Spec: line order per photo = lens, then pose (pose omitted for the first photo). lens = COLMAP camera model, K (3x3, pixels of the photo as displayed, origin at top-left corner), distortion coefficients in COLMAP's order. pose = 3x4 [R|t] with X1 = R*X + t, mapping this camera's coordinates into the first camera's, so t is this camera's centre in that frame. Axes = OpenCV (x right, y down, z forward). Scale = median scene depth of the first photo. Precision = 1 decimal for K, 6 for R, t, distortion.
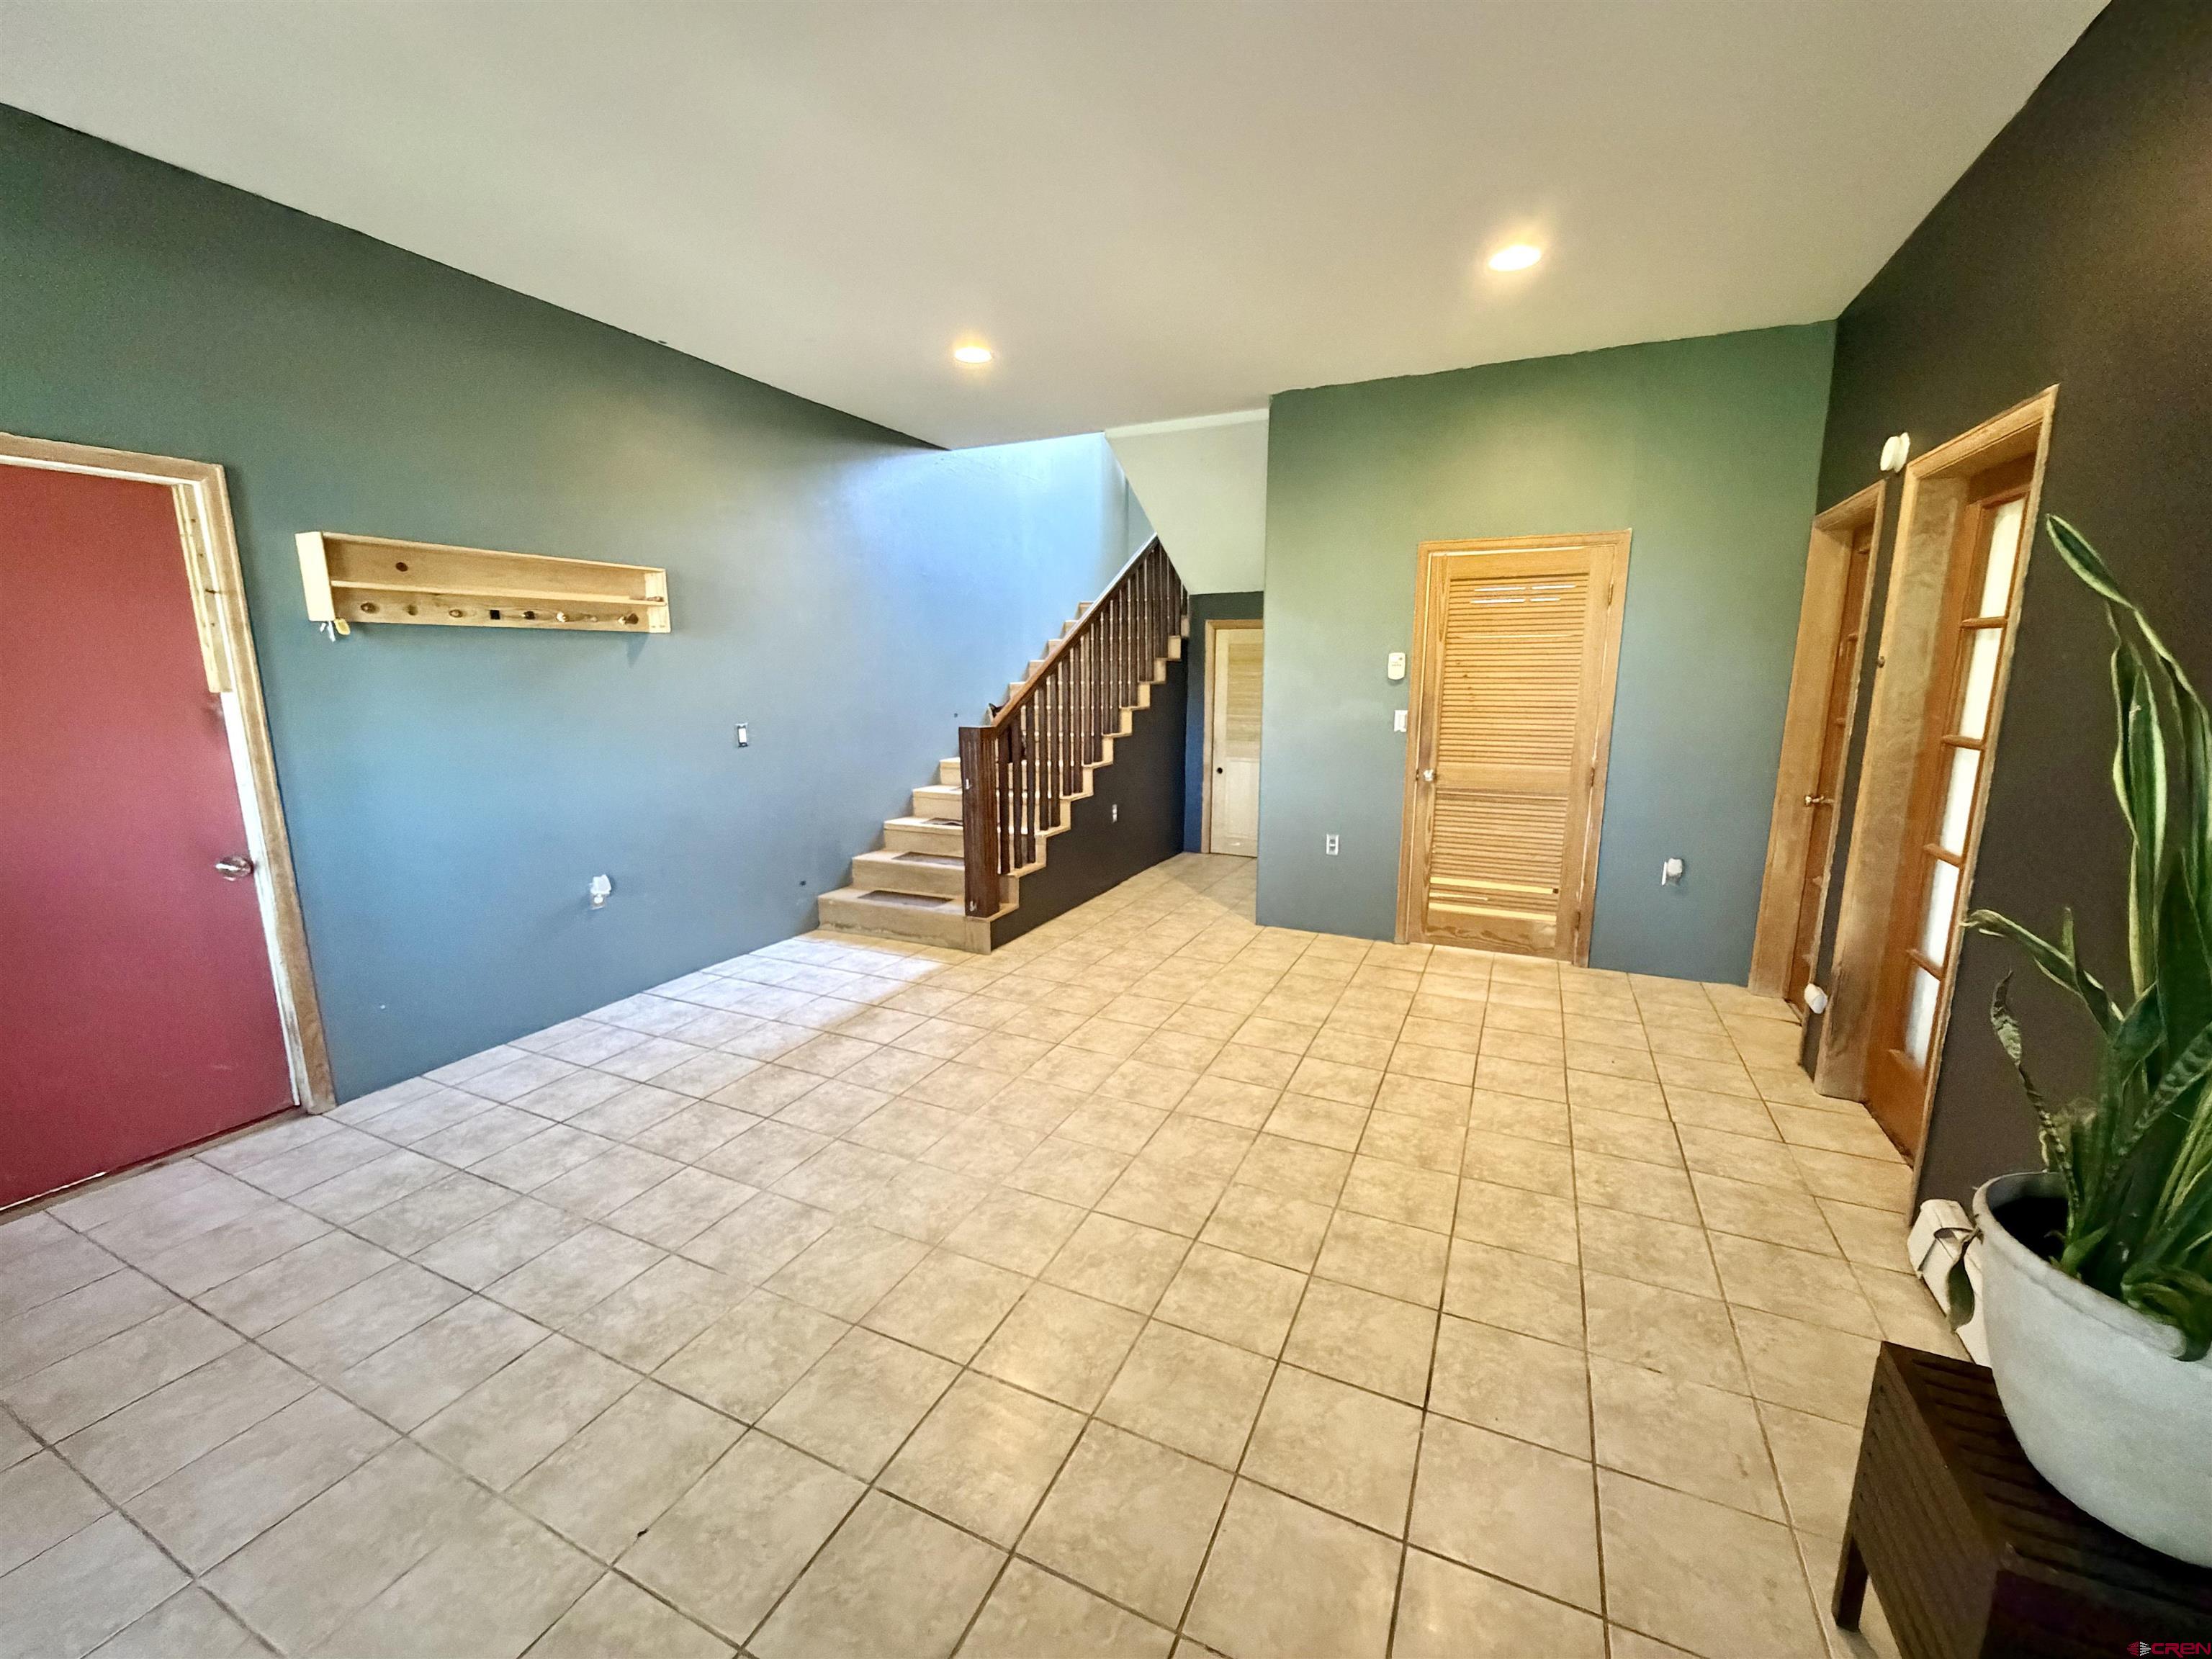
lens RADIAL K [[882.0, 0, 1118.7], [0, 882.0, 829.8], [0, 0, 1]] dist [-0.001017, 0.000448]
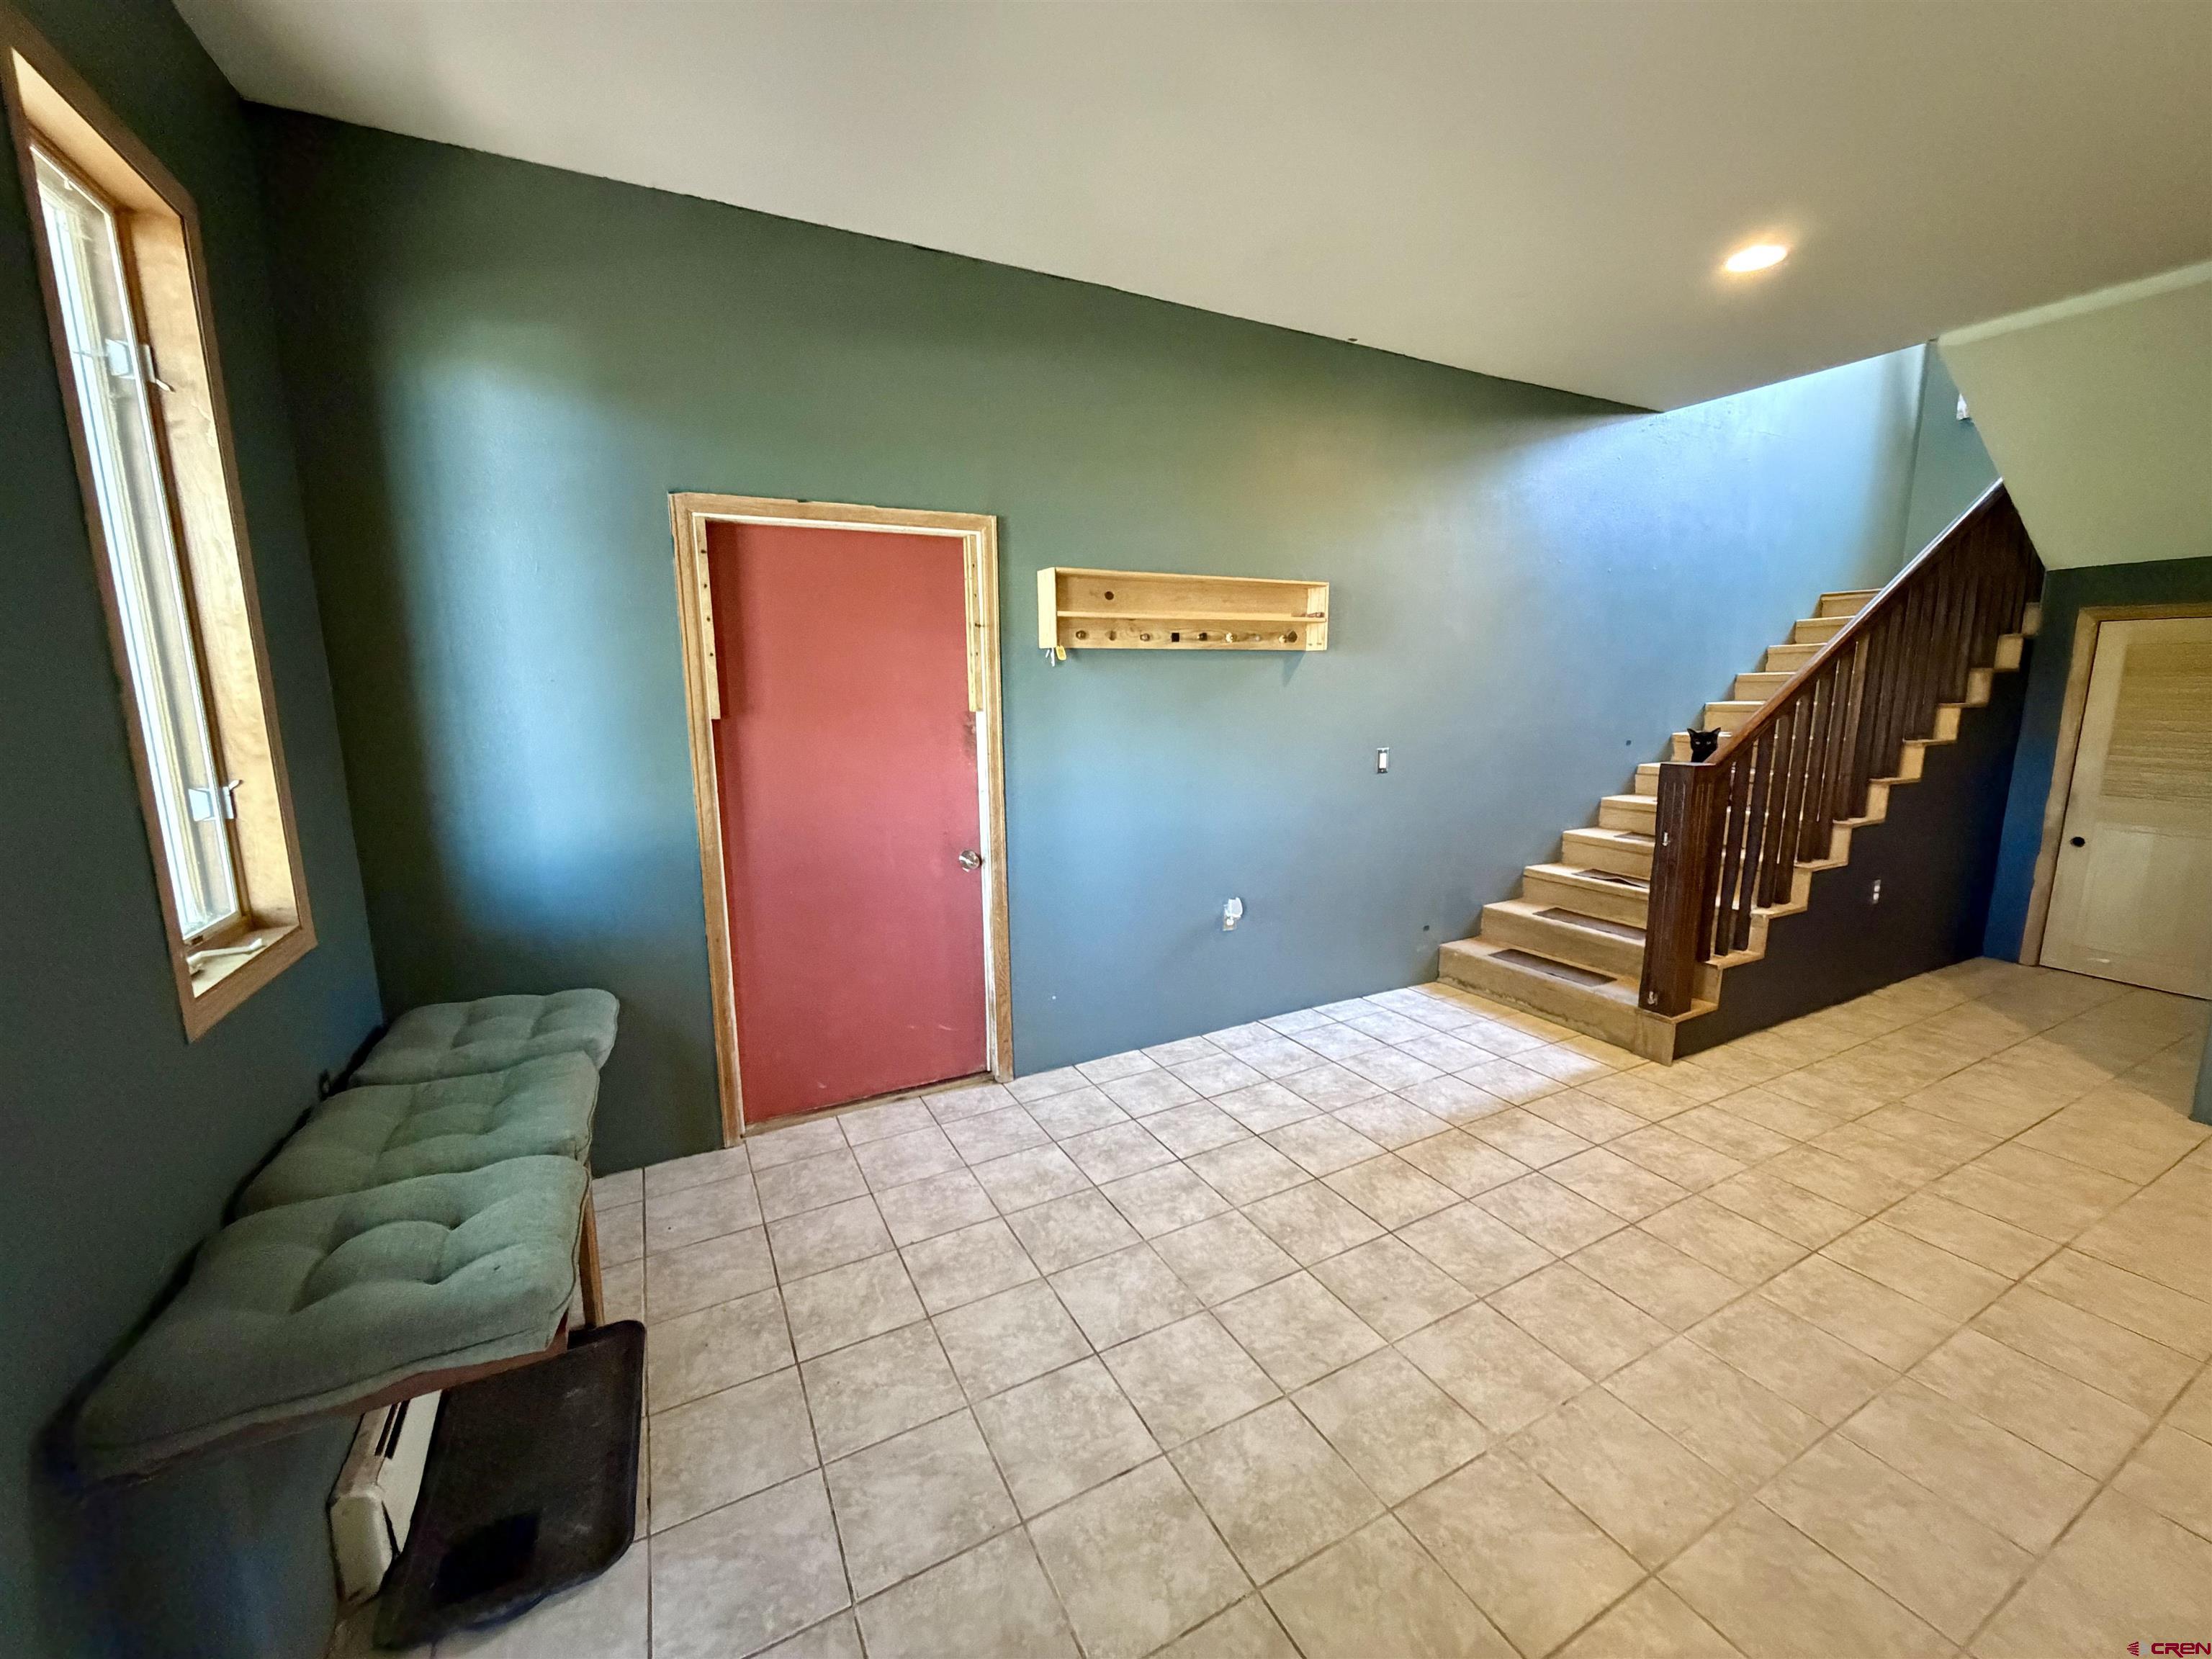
lens RADIAL K [[882.0, 0, 1118.7], [0, 882.0, 829.8], [0, 0, 1]] dist [-0.001017, 0.000448]
pose [[0.798497, 0.093974, -0.594619, -0.124599], [-0.102876, 0.994512, 0.019024, -0.032848], [0.593144, 0.045981, 0.803782, 0.141720]]
